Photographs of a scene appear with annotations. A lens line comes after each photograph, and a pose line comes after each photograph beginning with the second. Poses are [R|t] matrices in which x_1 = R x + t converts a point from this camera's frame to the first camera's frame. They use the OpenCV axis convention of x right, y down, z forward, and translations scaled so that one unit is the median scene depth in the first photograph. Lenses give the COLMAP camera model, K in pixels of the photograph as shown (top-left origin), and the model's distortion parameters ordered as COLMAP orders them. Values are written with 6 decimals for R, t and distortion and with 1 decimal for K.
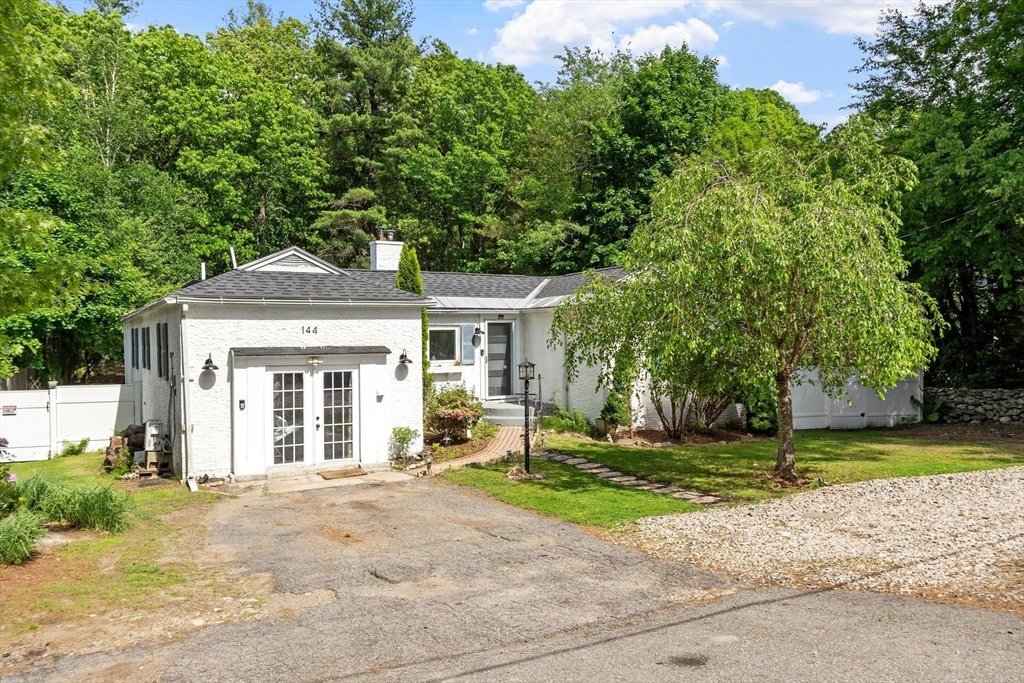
lens RADIAL K [[812.8, 0, 515.0], [0, 812.8, 339.8], [0, 0, 1]] dist [0.006453, -0.001022]
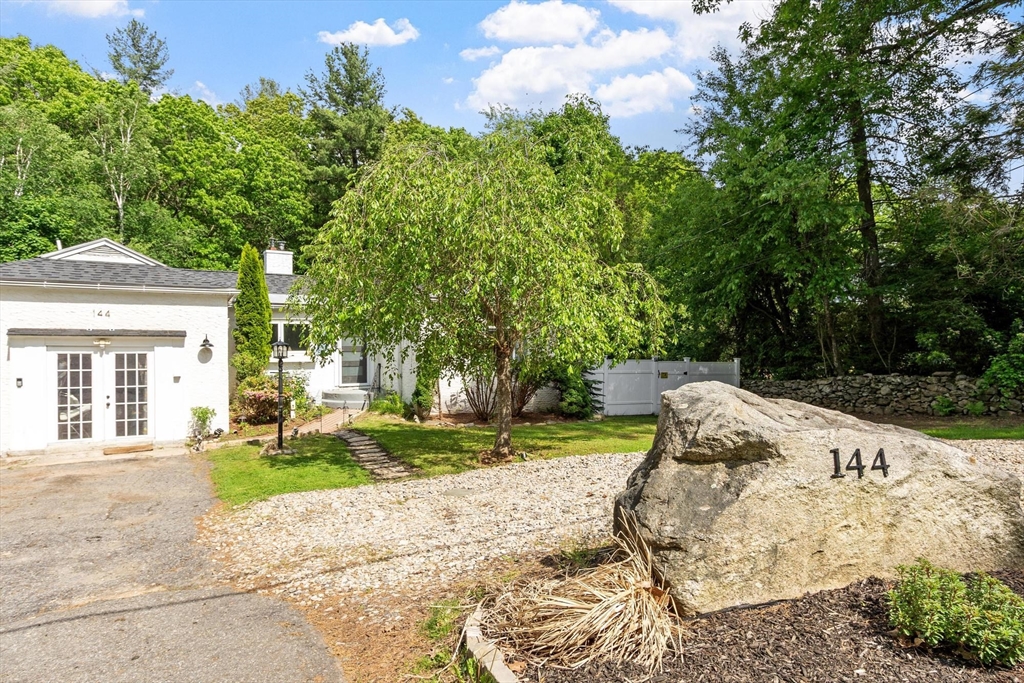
lens RADIAL K [[618.9, 0, 509.1], [0, 618.9, 344.1], [0, 0, 1]] dist [0.019758, -0.000867]
pose [[0.999922, 0.004843, -0.011473, 0.242543], [-0.005045, 0.999832, -0.017632, 0.033164], [0.011386, 0.017688, 0.999779, 0.162764]]
